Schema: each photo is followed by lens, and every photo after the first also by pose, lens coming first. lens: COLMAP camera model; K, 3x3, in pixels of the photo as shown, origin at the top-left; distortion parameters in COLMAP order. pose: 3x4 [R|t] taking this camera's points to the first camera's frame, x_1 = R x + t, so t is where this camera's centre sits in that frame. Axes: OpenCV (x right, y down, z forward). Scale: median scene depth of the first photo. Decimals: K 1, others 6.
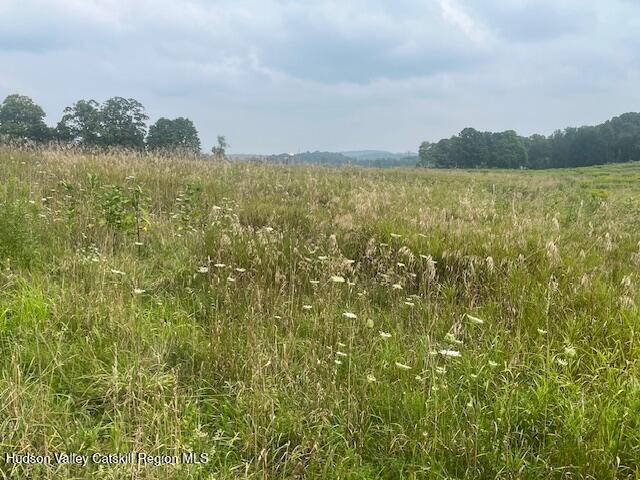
lens RADIAL K [[1127.4, 0, 320.3], [0, 1127.4, 239.9], [0, 0, 1]] dist [0.020844, 0.000000]
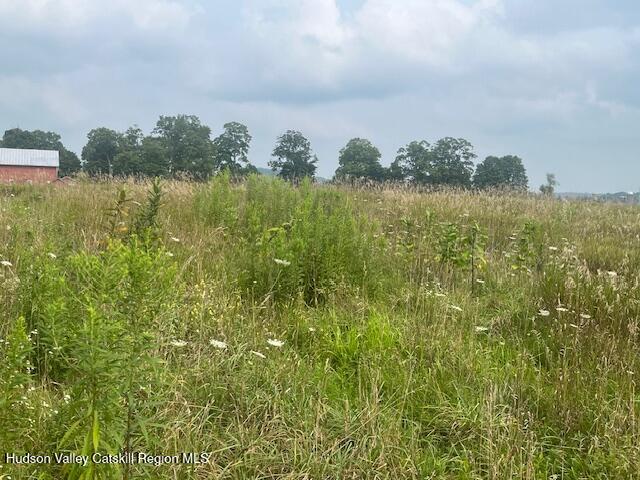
lens RADIAL K [[1127.4, 0, 320.1], [0, 1127.4, 240.8], [0, 0, 1]] dist [0.020844, 0.000000]
pose [[0.736286, 0.022866, -0.676284, 0.430416], [-0.063116, 0.997393, -0.034993, 0.011874], [0.673720, 0.068450, 0.735809, 0.161244]]
